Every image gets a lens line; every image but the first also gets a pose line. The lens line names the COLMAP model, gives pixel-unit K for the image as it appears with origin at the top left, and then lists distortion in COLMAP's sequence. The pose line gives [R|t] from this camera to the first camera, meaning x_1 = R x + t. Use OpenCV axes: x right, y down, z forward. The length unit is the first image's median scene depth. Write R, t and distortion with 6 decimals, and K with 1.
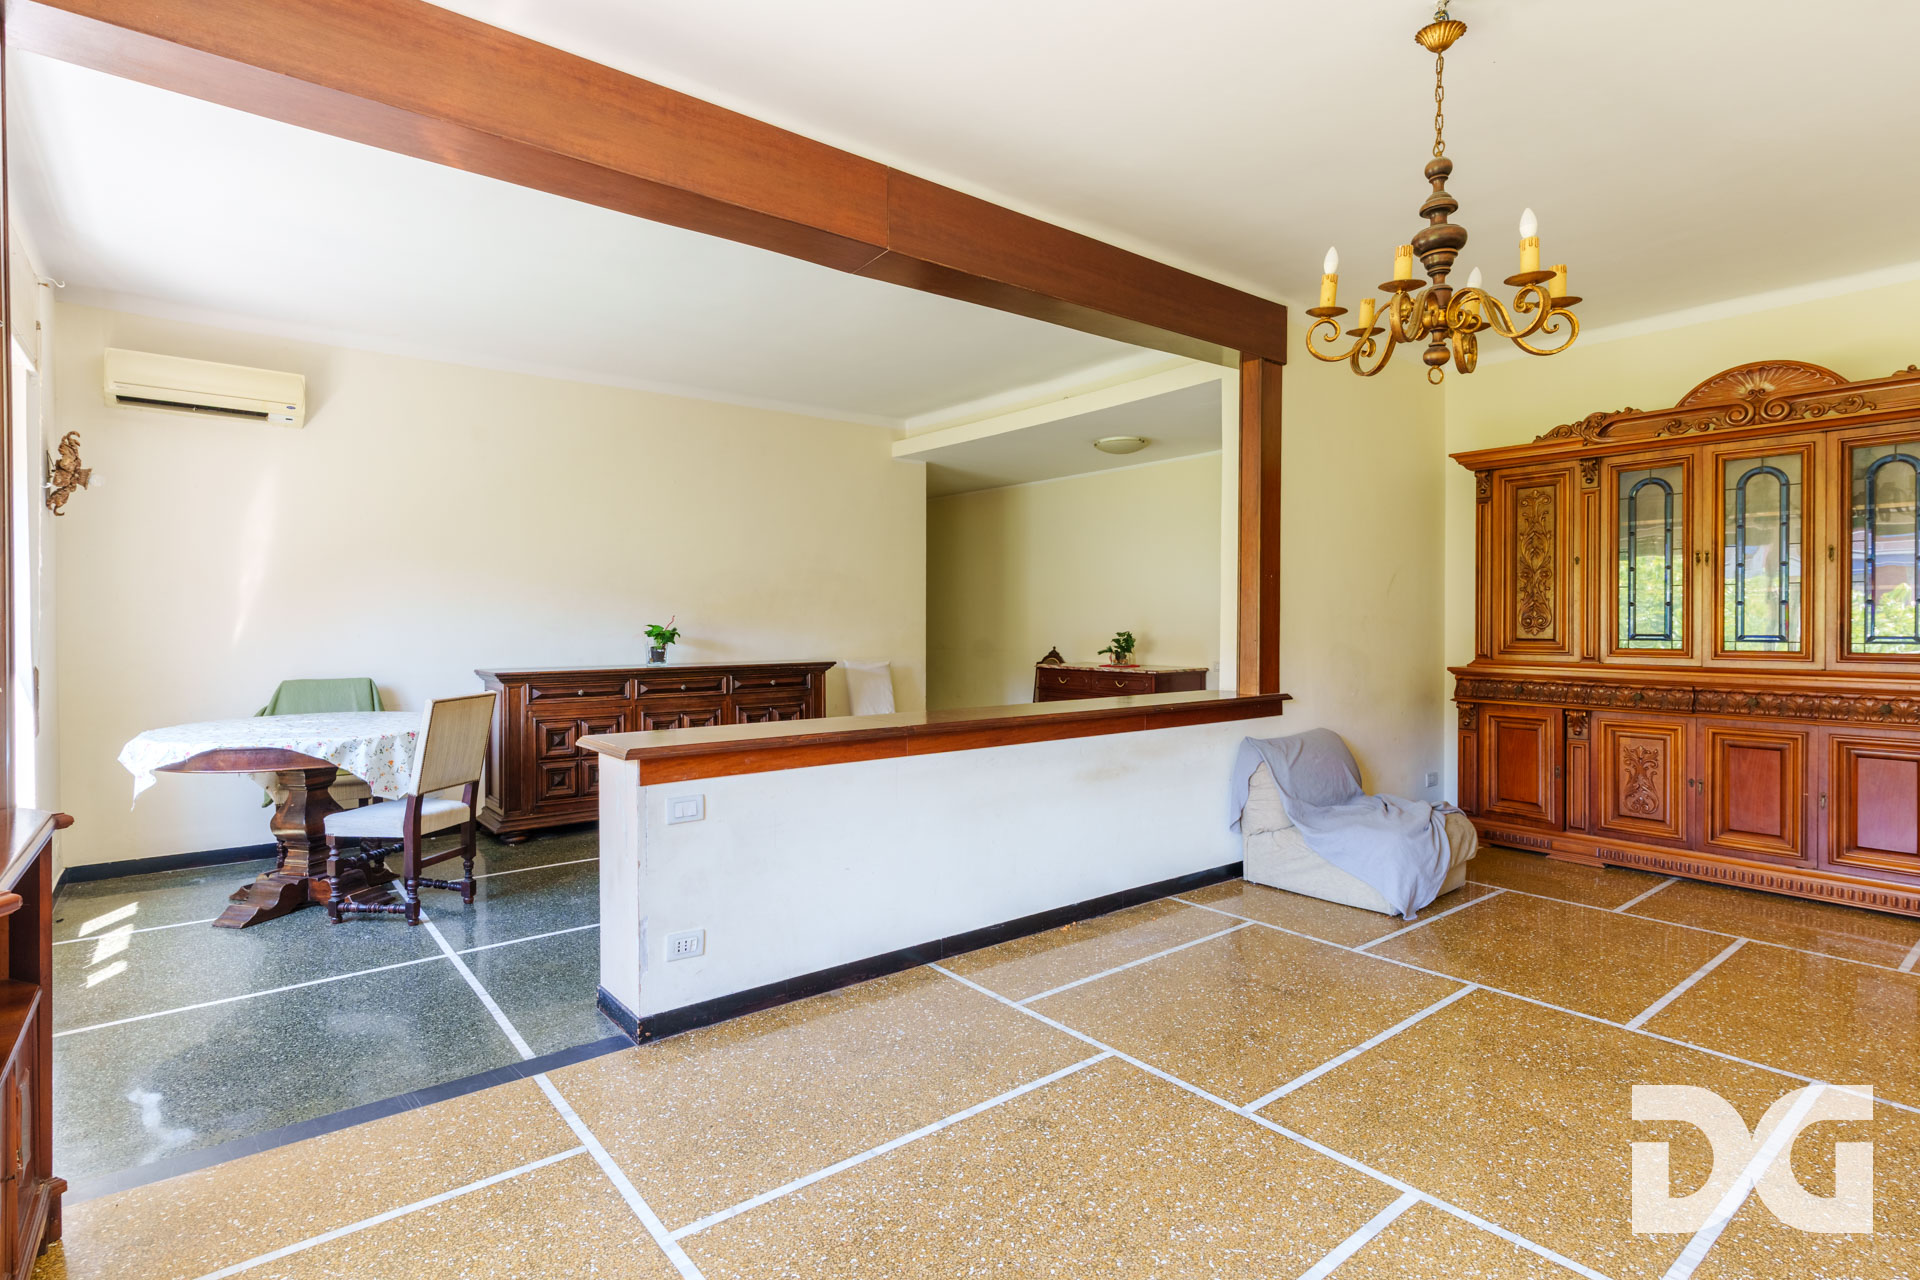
lens RADIAL K [[948.0, 0, 949.5], [0, 948.0, 623.7], [0, 0, 1]] dist [-0.000258, -0.000136]
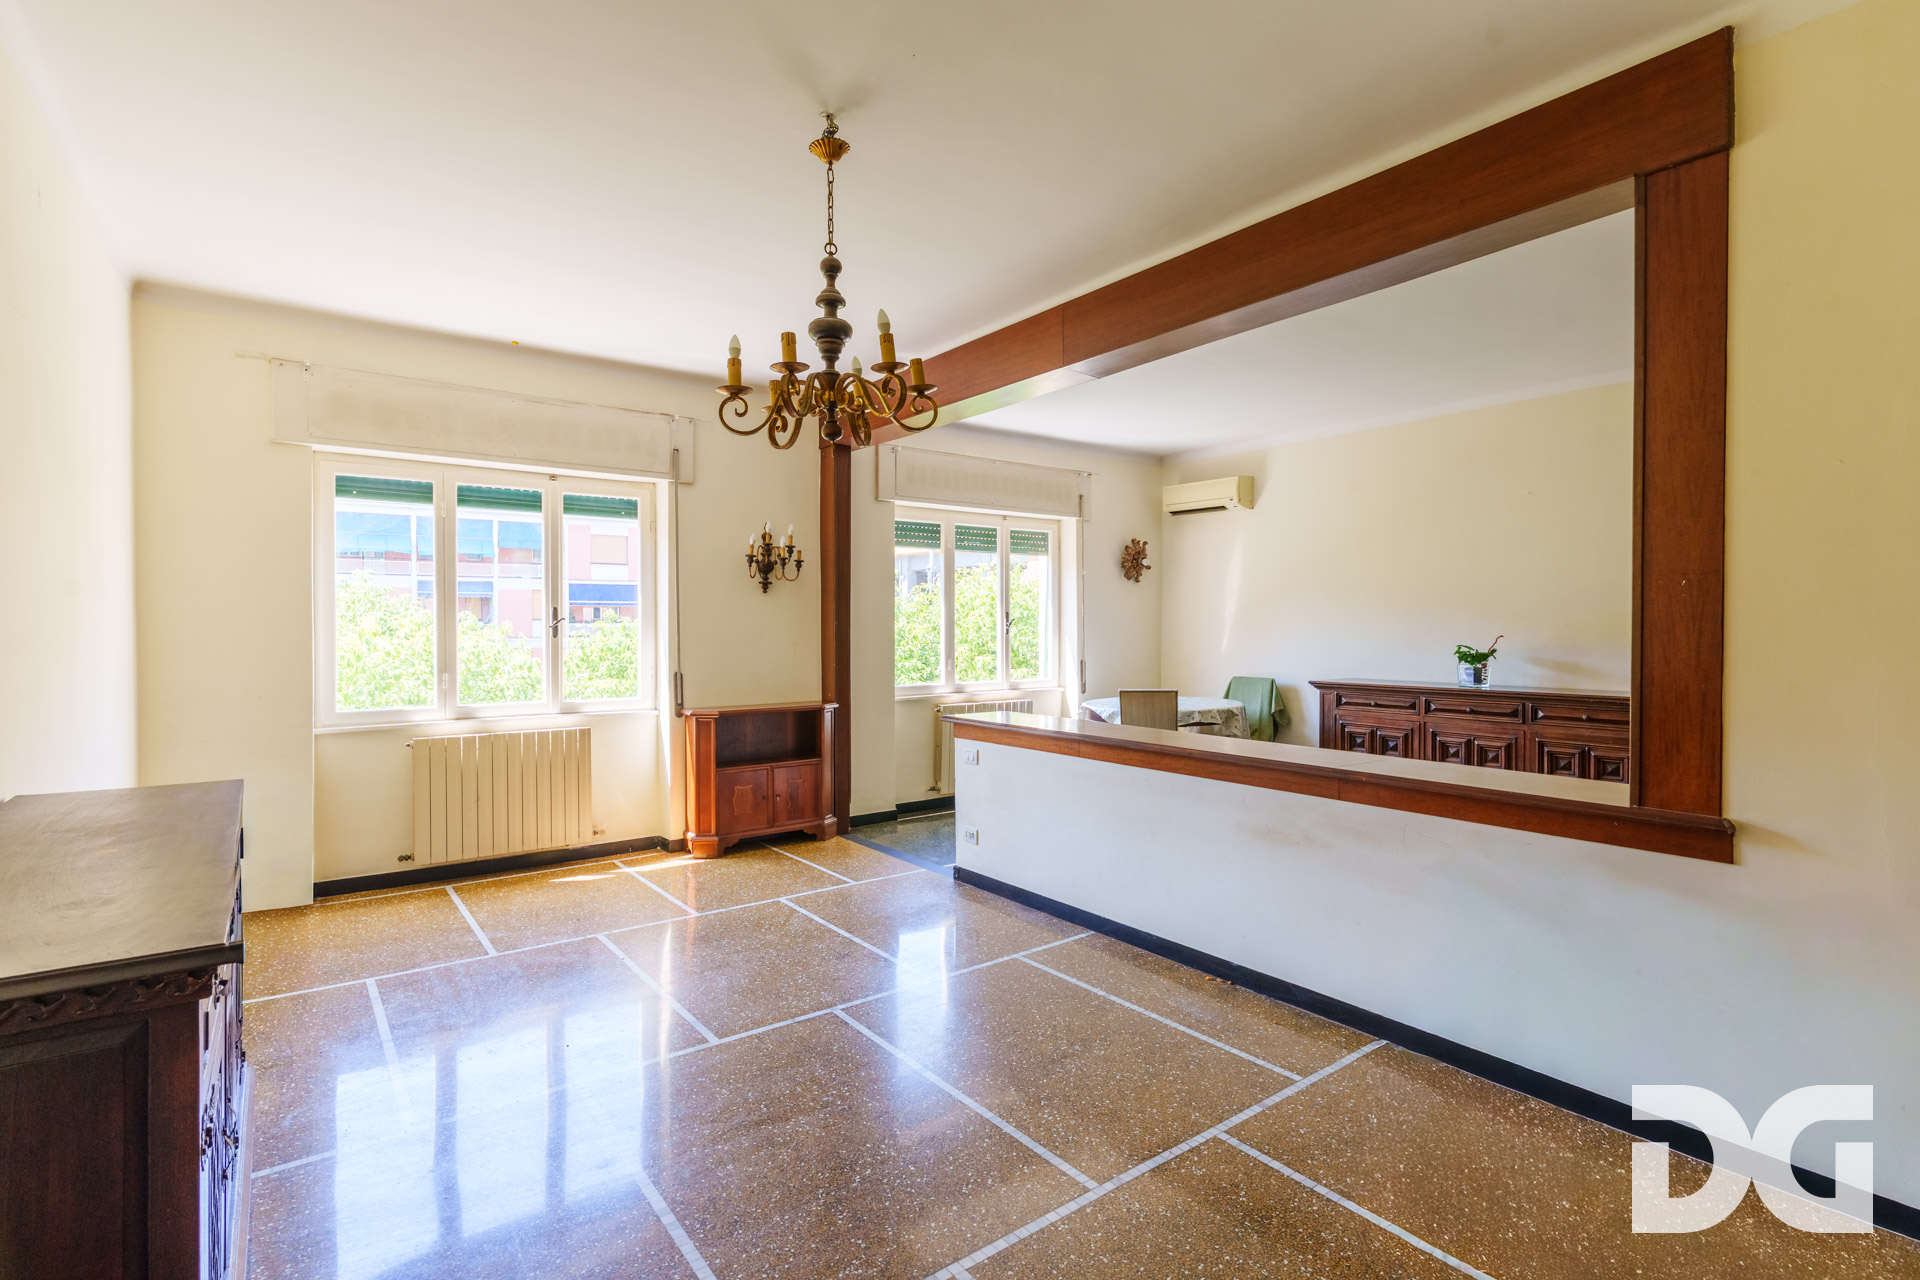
lens RADIAL K [[917.1, 0, 965.1], [0, 917.1, 631.8], [0, 0, 1]] dist [0.002636, 0.000017]
pose [[-0.022514, 0.012622, -0.999667, 1.073797], [0.004101, 0.999913, 0.012532, -0.043267], [0.999738, -0.003817, -0.022564, 0.788700]]
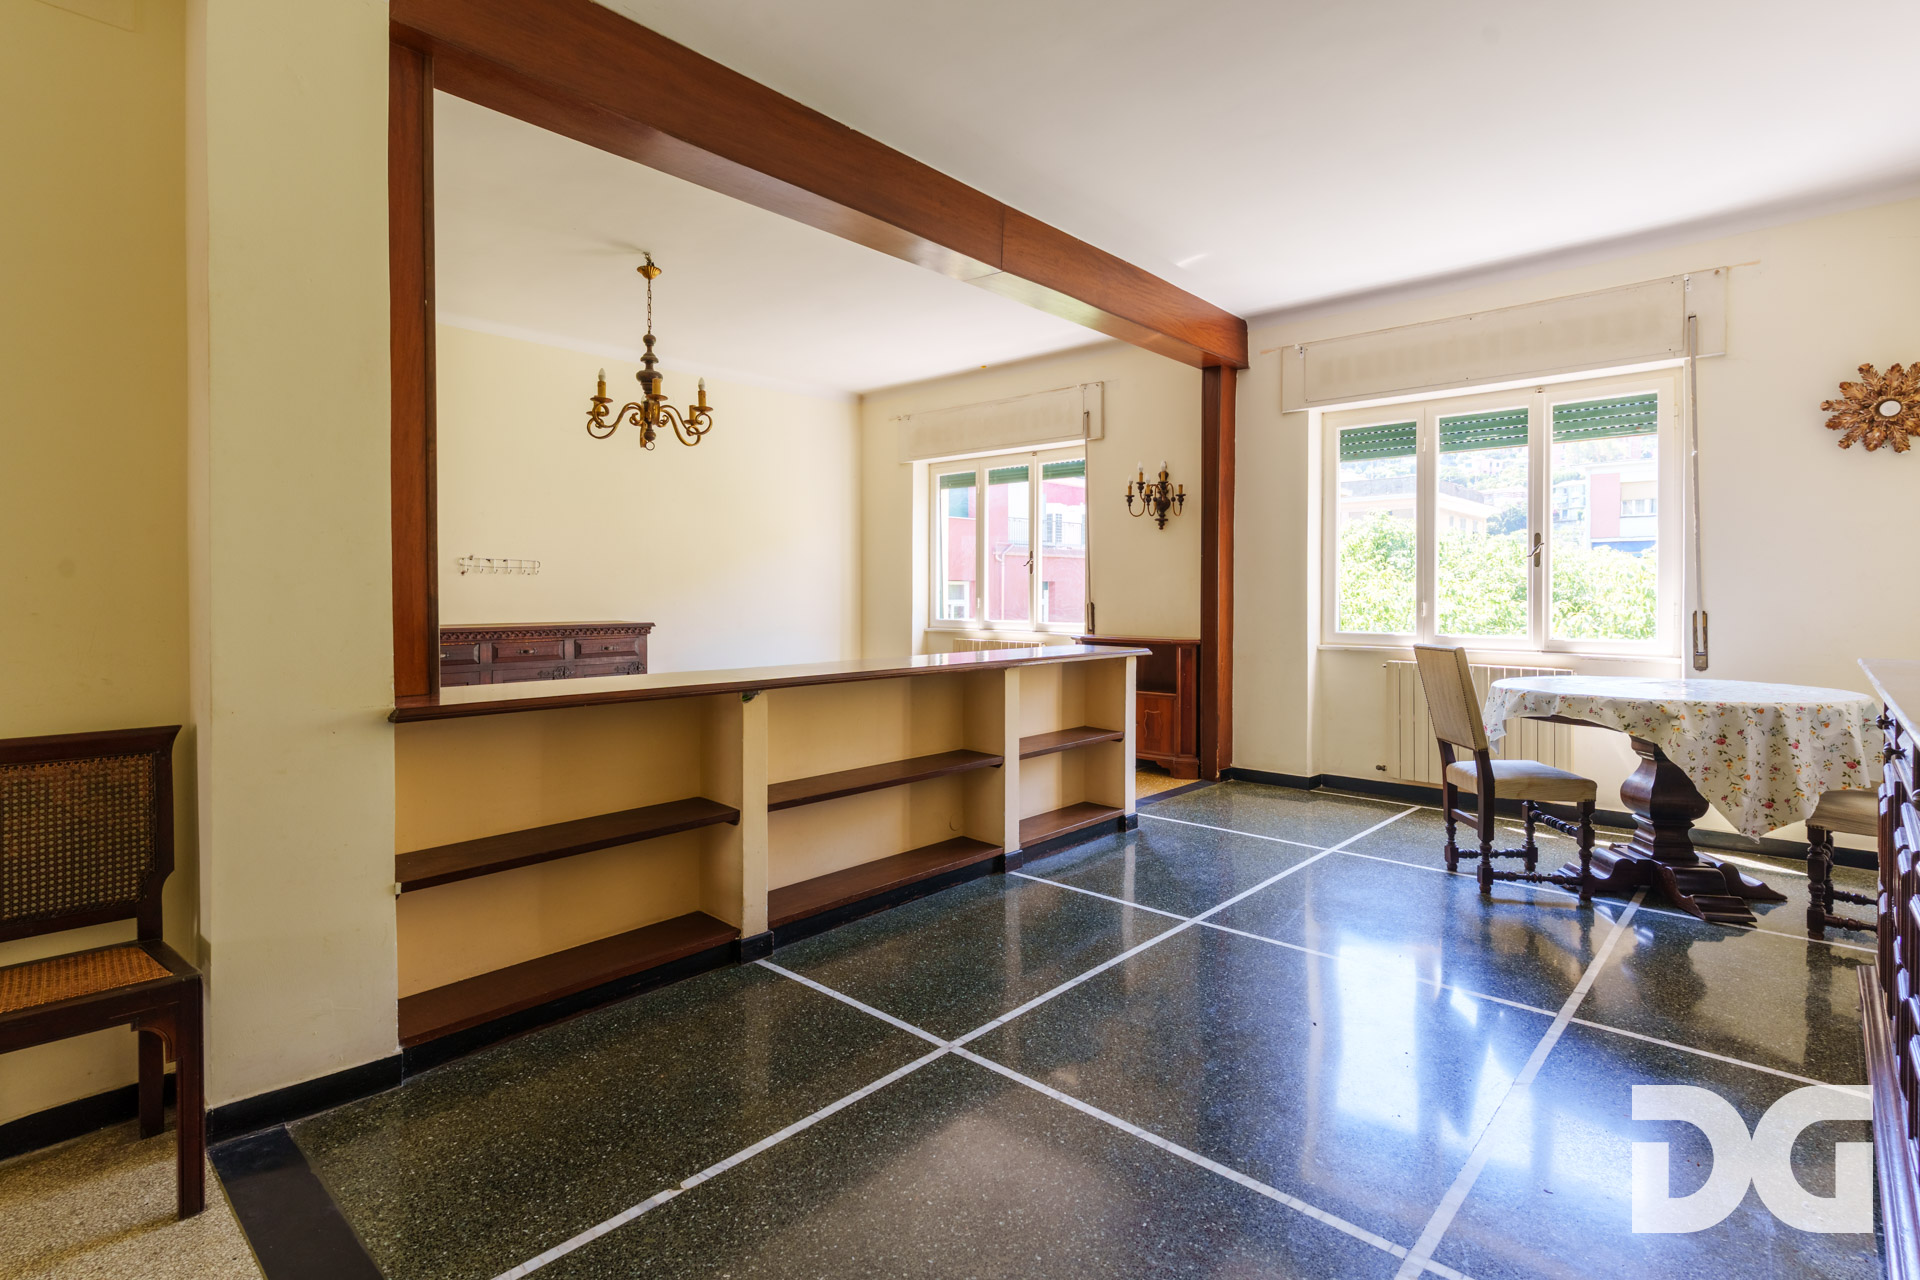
lens RADIAL K [[927.5, 0, 960.5], [0, 927.5, 593.6], [0, 0, 1]] dist [0.010944, 0.000359]
pose [[-0.987147, 0.002612, -0.159797, 0.124217], [0.002676, 0.999996, -0.000188, 0.022151], [0.159795, -0.000613, -0.987150, 1.987819]]
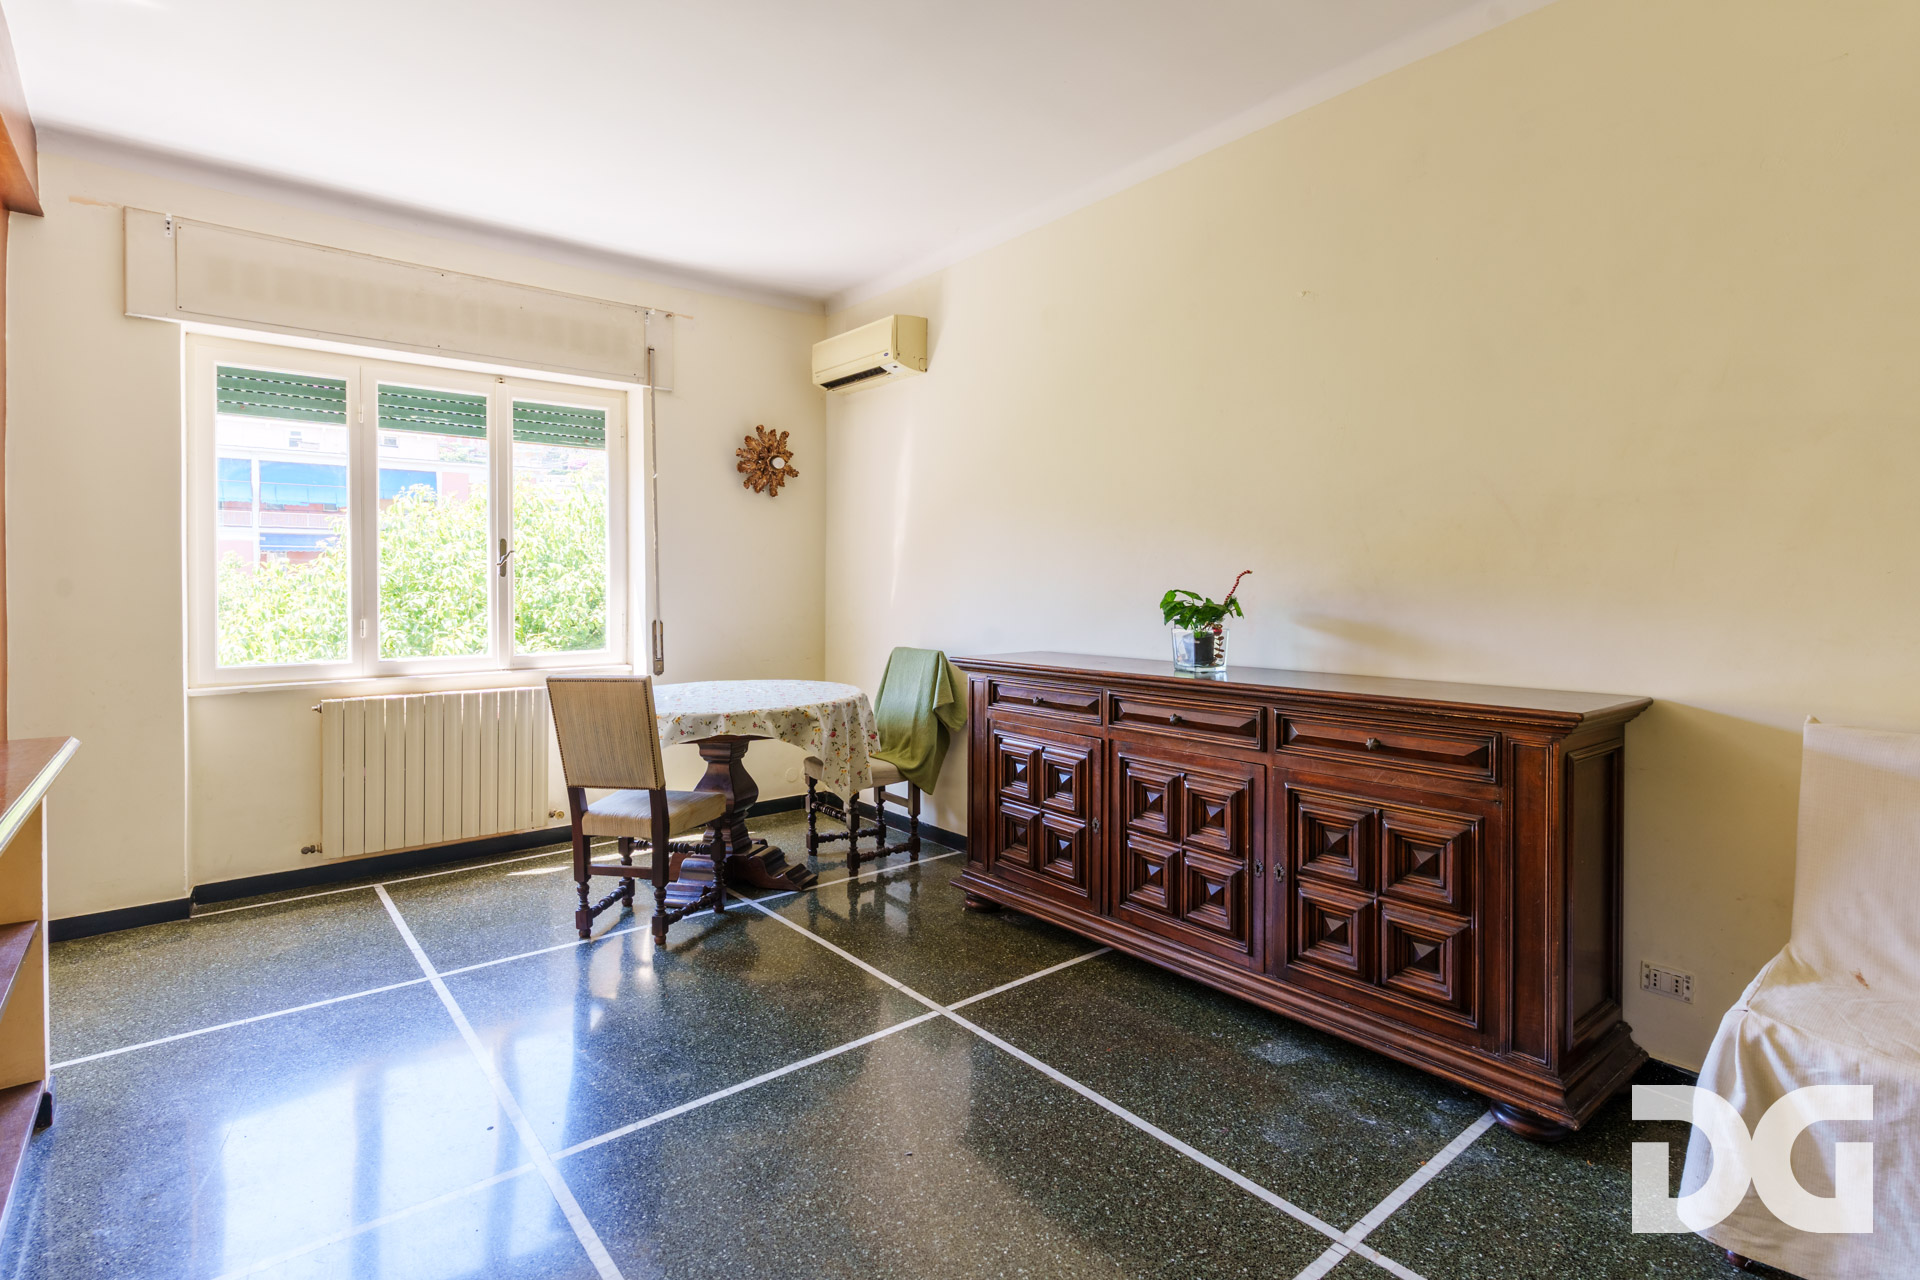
lens RADIAL K [[938.0, 0, 972.2], [0, 938.0, 592.2], [0, 0, 1]] dist [-0.000280, 0.000332]
pose [[0.024784, 0.011281, -0.999629, 0.315383], [0.001583, 0.999935, 0.011324, -0.005616], [0.999692, -0.001863, 0.024764, 1.394404]]
